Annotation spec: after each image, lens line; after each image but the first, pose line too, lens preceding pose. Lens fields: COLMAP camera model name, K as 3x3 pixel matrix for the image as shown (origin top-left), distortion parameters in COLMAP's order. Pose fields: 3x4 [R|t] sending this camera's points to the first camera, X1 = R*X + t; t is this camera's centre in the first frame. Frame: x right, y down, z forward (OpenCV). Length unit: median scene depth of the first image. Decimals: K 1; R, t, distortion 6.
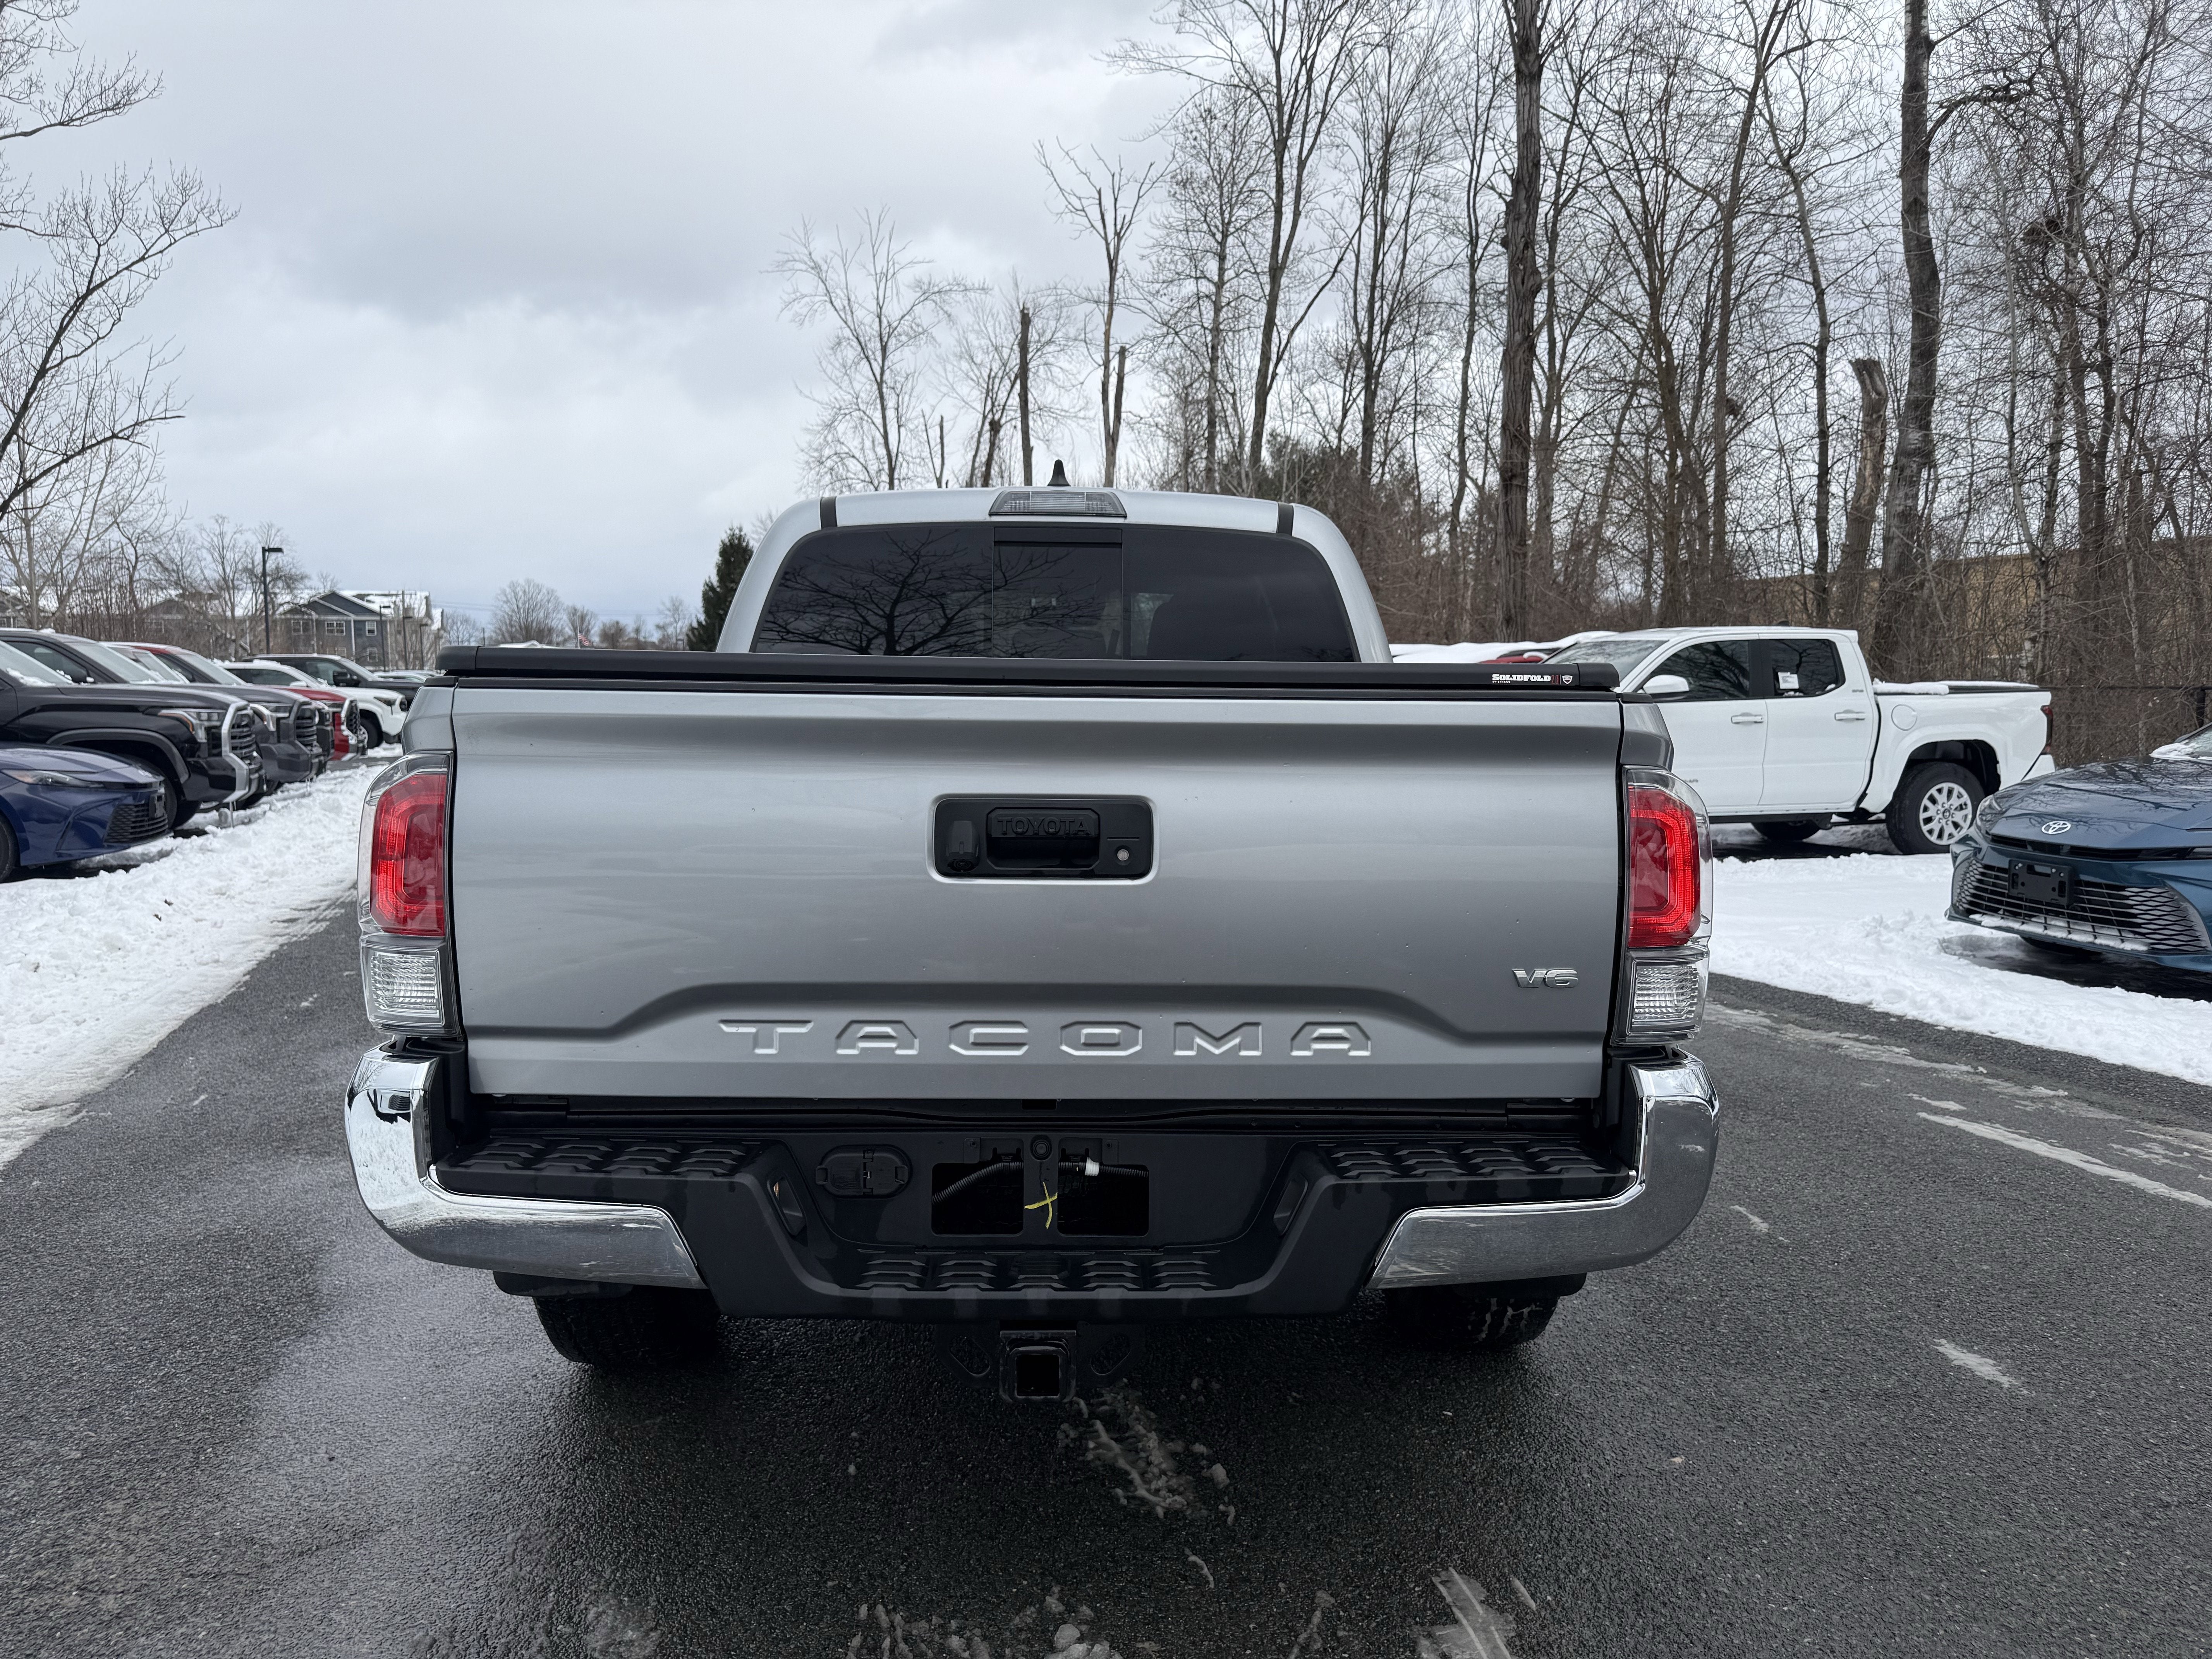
lens RADIAL K [[1556.5, 0, 1104.9], [0, 1556.5, 858.8], [0, 0, 1]] dist [0.001972, -0.011784]
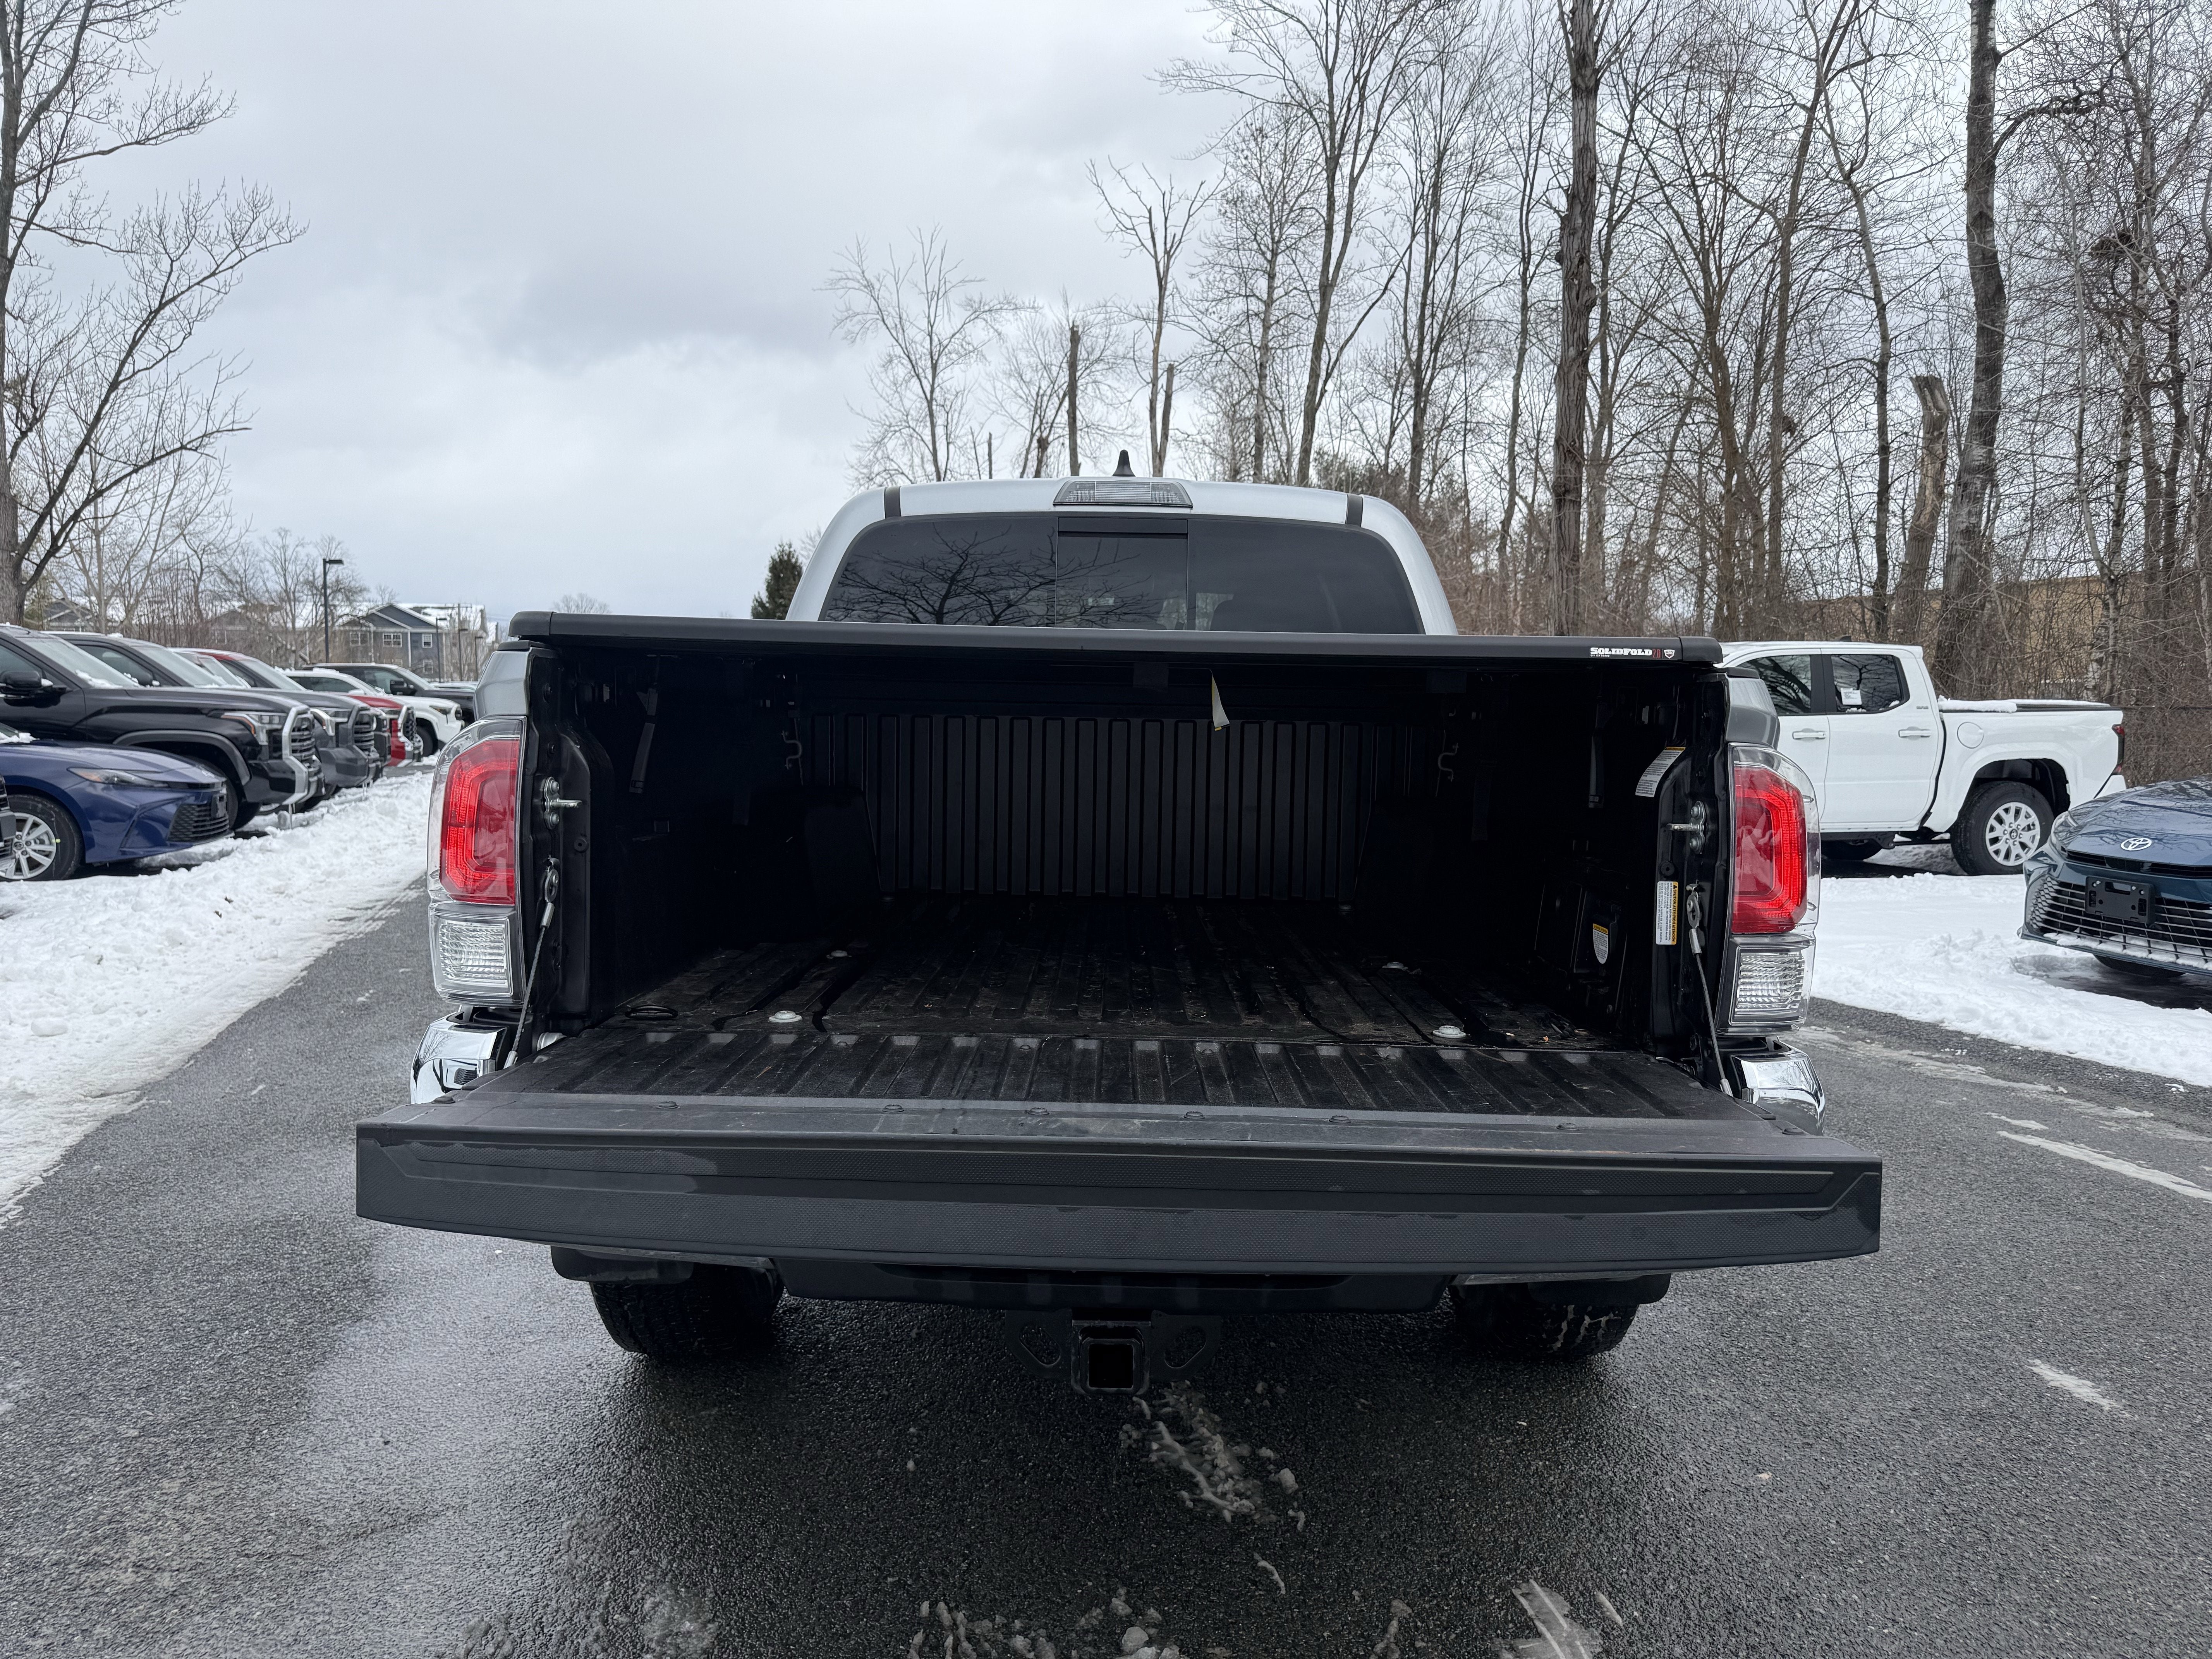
lens RADIAL K [[1555.4, 0, 1096.4], [0, 1555.4, 857.2], [0, 0, 1]] dist [0.003188, -0.012275]
pose [[0.999415, 0.011502, -0.032199, -0.002475], [-0.011896, 0.999857, -0.012051, 0.002699], [0.032056, 0.012427, 0.999409, 0.002767]]
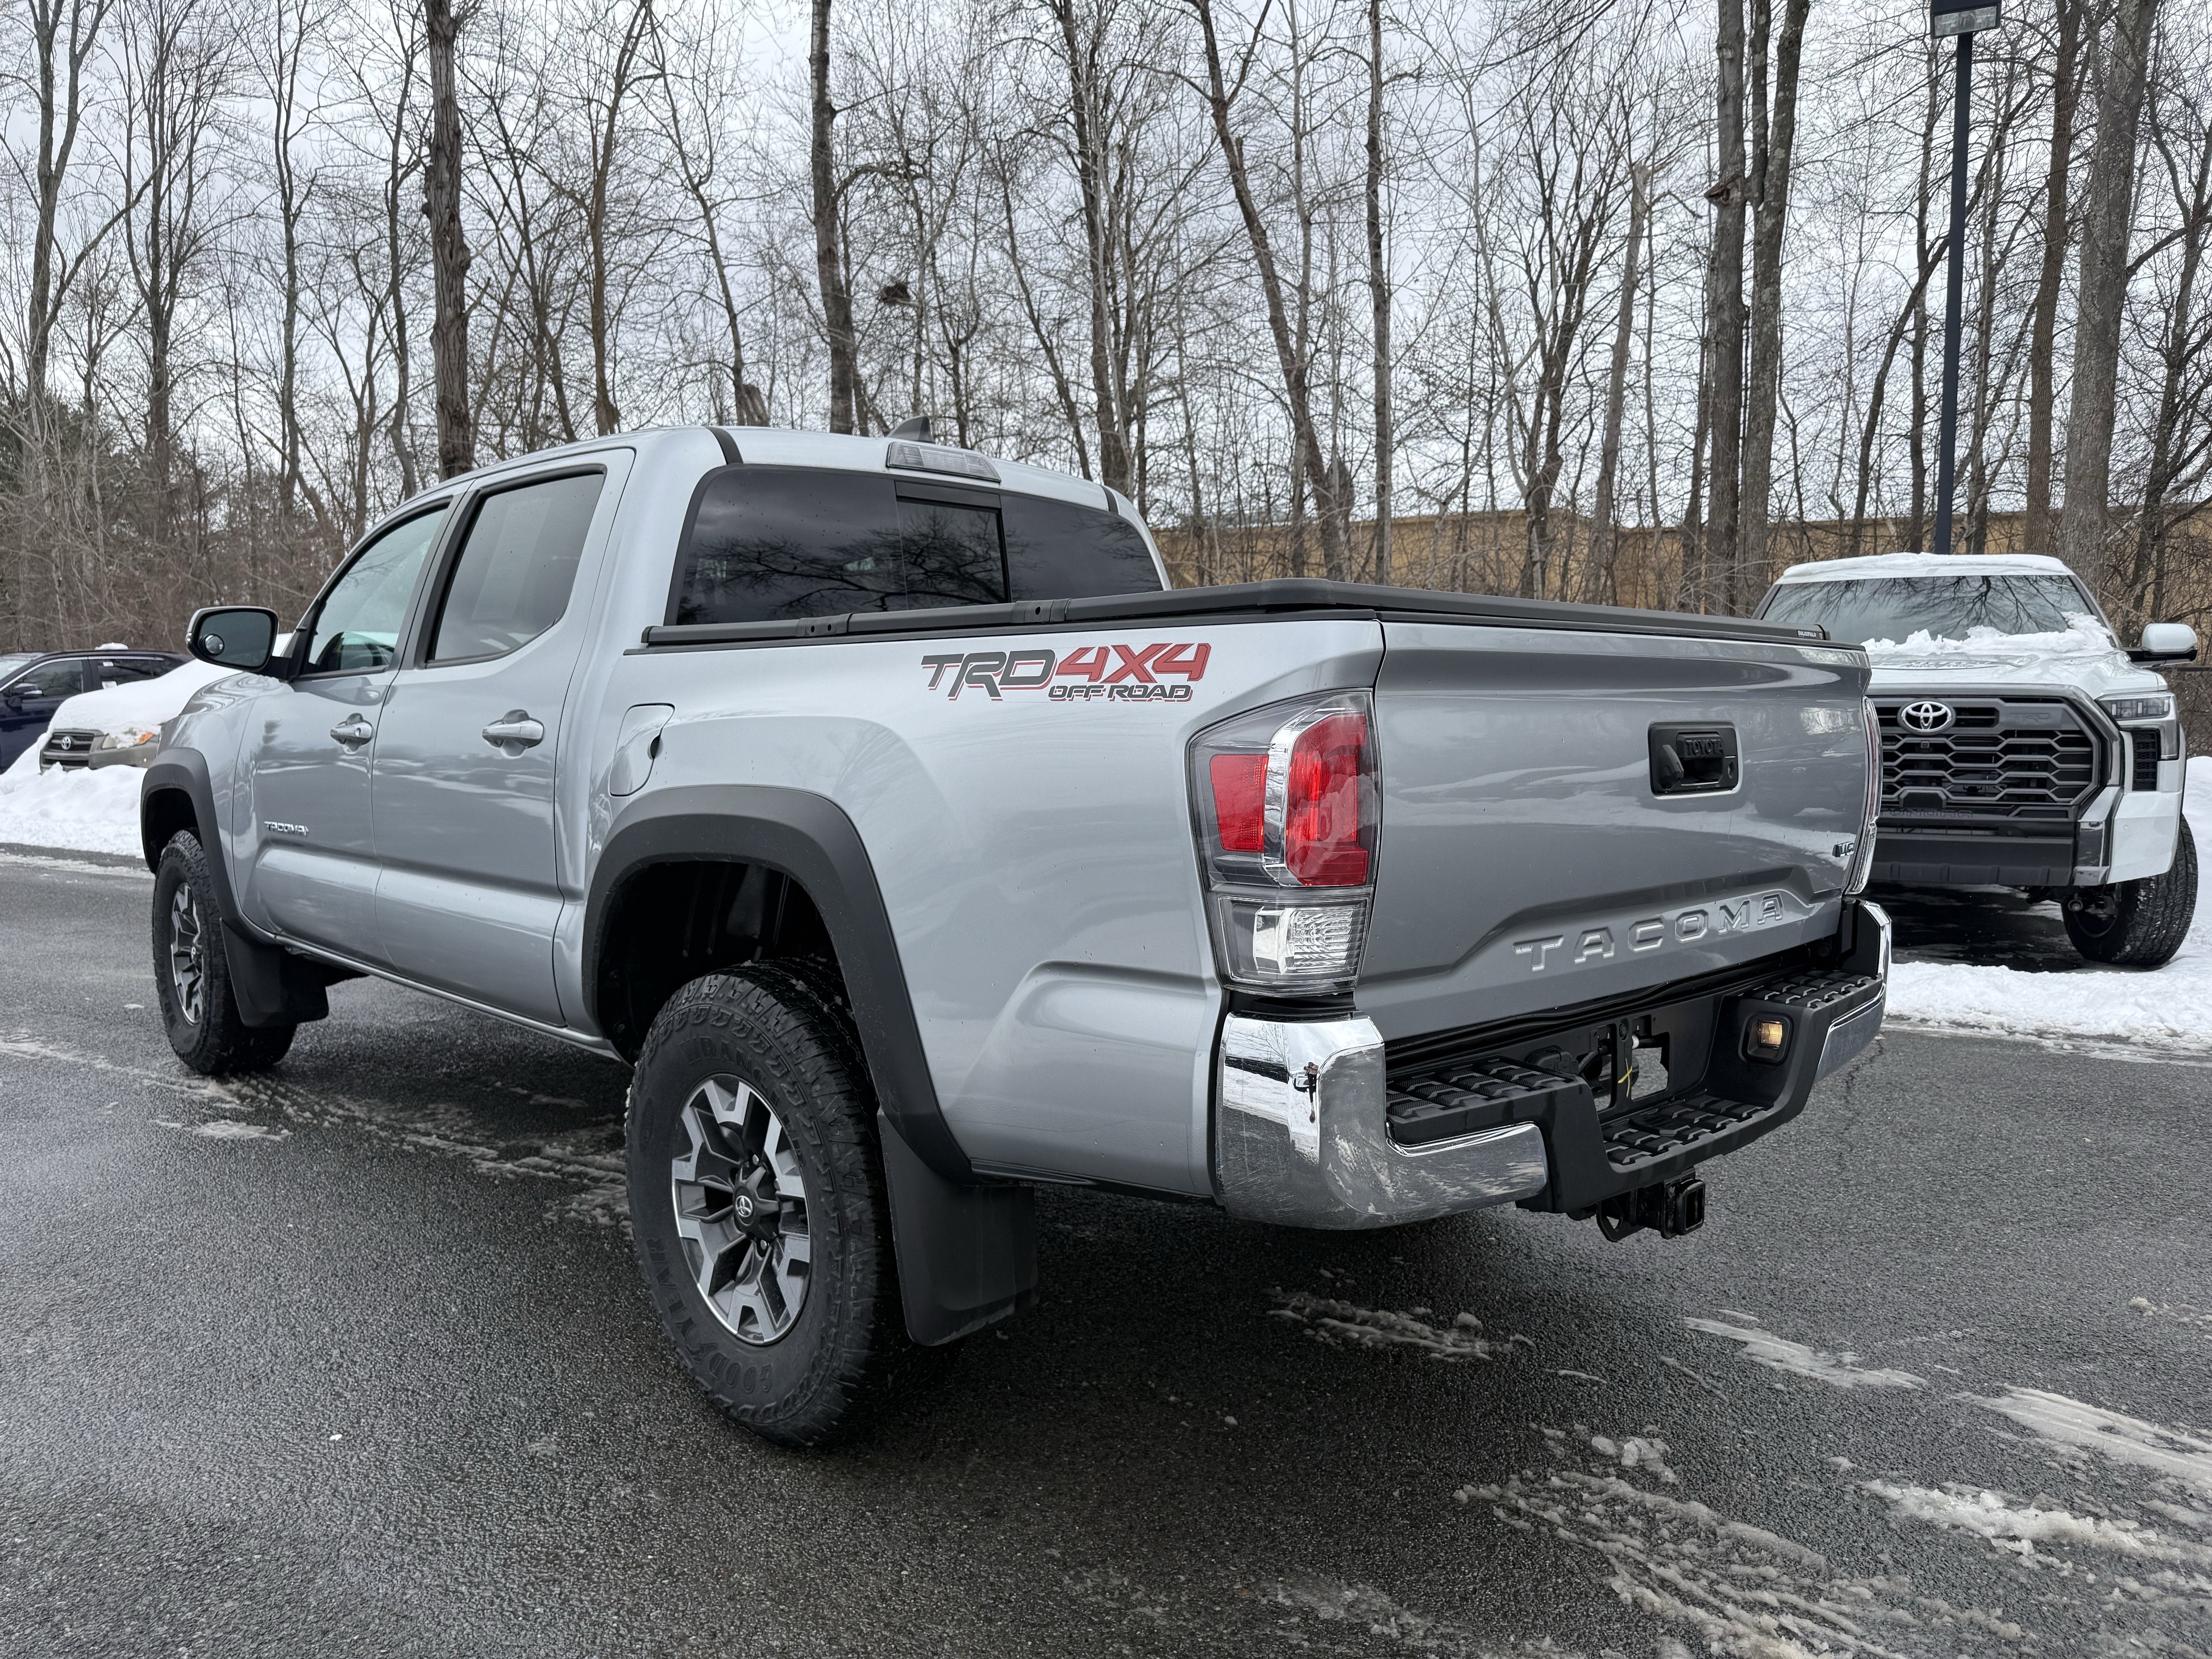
lens RADIAL K [[1556.5, 0, 1104.9], [0, 1556.5, 858.8], [0, 0, 1]] dist [0.001972, -0.011784]
pose [[0.735620, -0.074730, 0.673259, -0.120191], [0.073653, 0.996827, 0.030170, -0.001033], [-0.673378, 0.027394, 0.738791, 0.038679]]
